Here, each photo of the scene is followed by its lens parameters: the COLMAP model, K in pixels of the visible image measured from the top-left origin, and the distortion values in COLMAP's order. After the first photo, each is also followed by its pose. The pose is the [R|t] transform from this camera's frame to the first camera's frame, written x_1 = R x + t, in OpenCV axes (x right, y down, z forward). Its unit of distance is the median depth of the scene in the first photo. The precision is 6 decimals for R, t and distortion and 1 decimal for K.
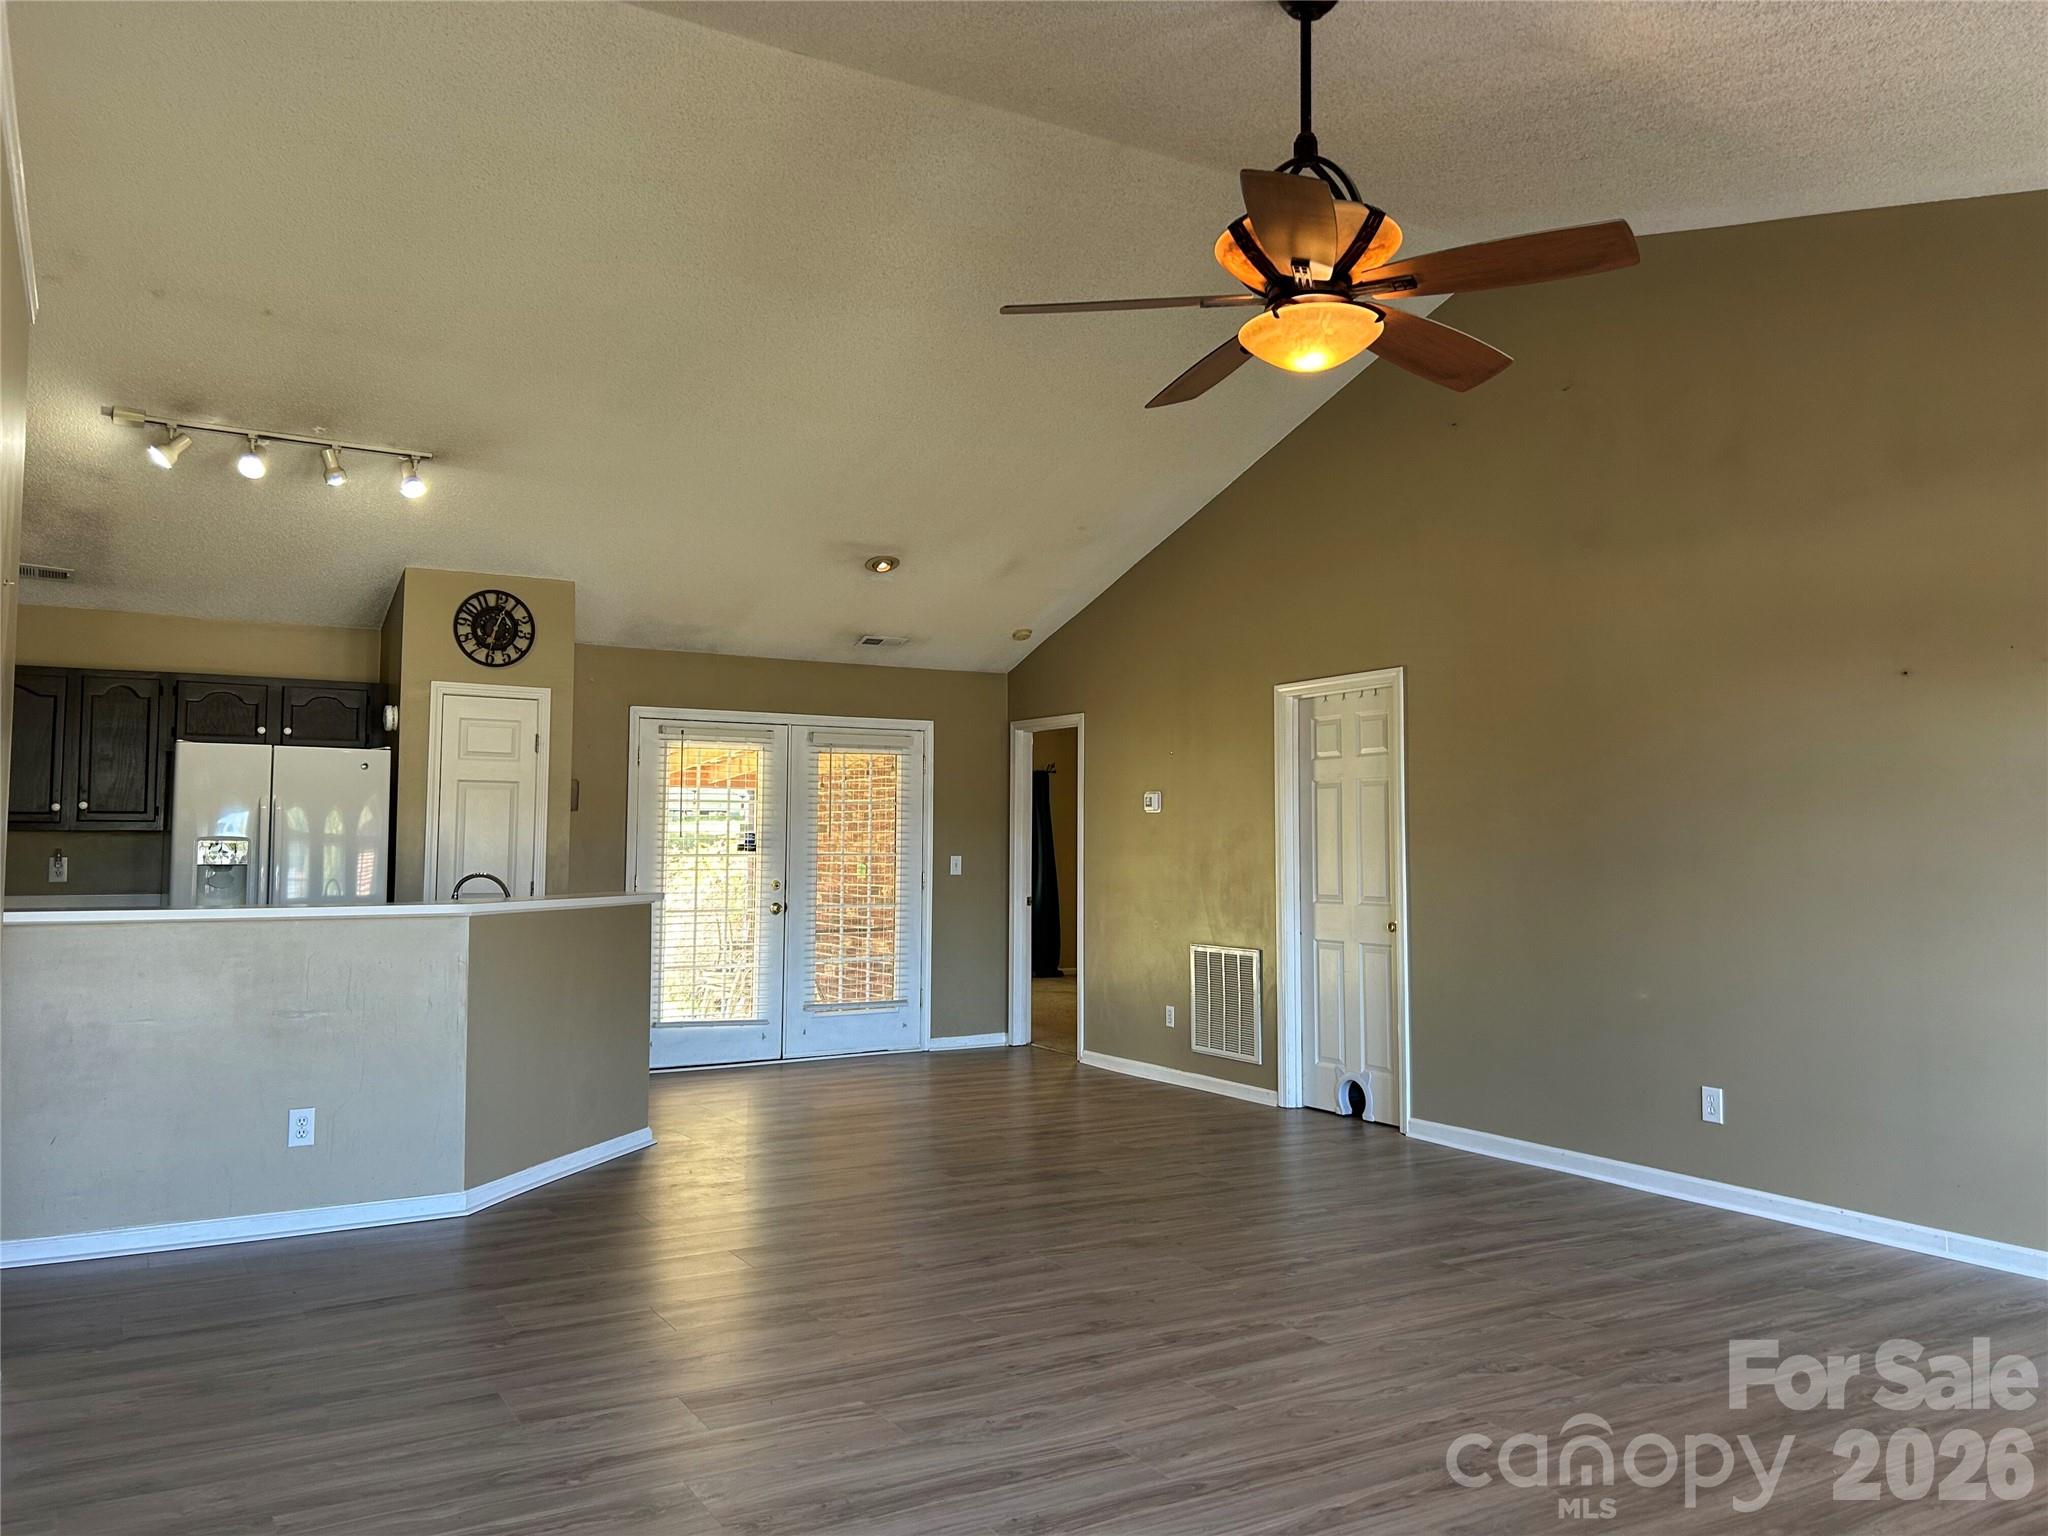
lens RADIAL K [[1523.7, 0, 1024.8], [0, 1523.7, 761.9], [0, 0, 1]] dist [0.059205, -0.061274]
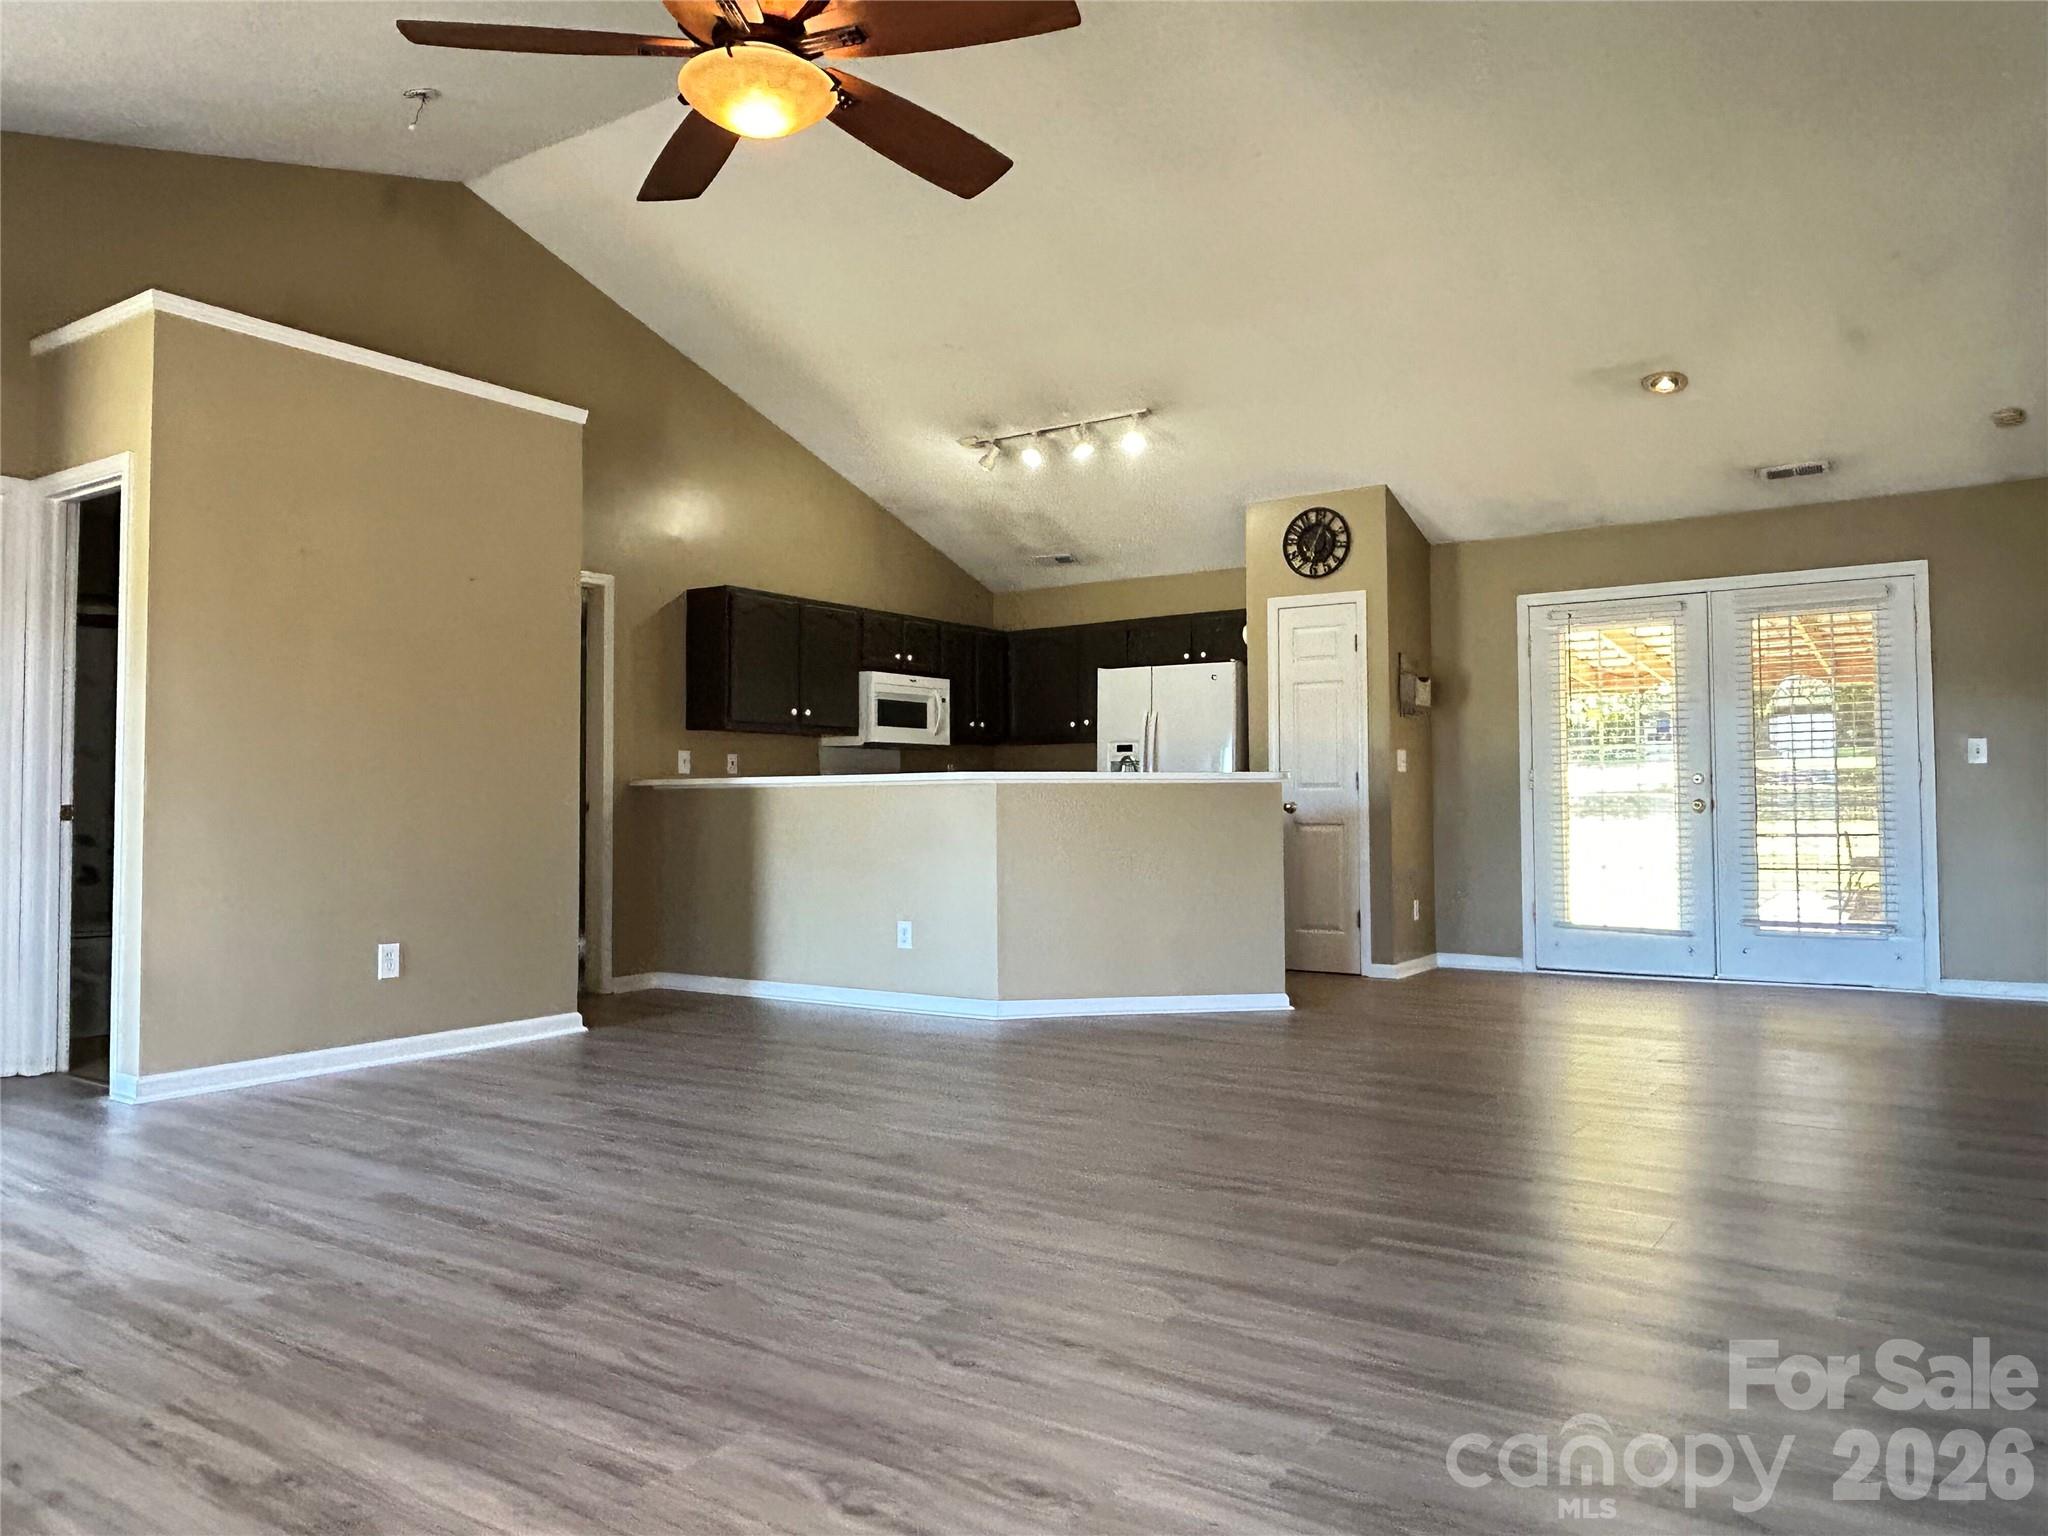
lens RADIAL K [[1430.5, 0, 1015.4], [0, 1430.5, 770.1], [0, 0, 1]] dist [0.003726, -0.009238]
pose [[0.429388, -0.027581, -0.902699, 0.492222], [0.060121, 0.998189, -0.001900, 0.065474], [0.901117, -0.053455, 0.430269, 0.365628]]
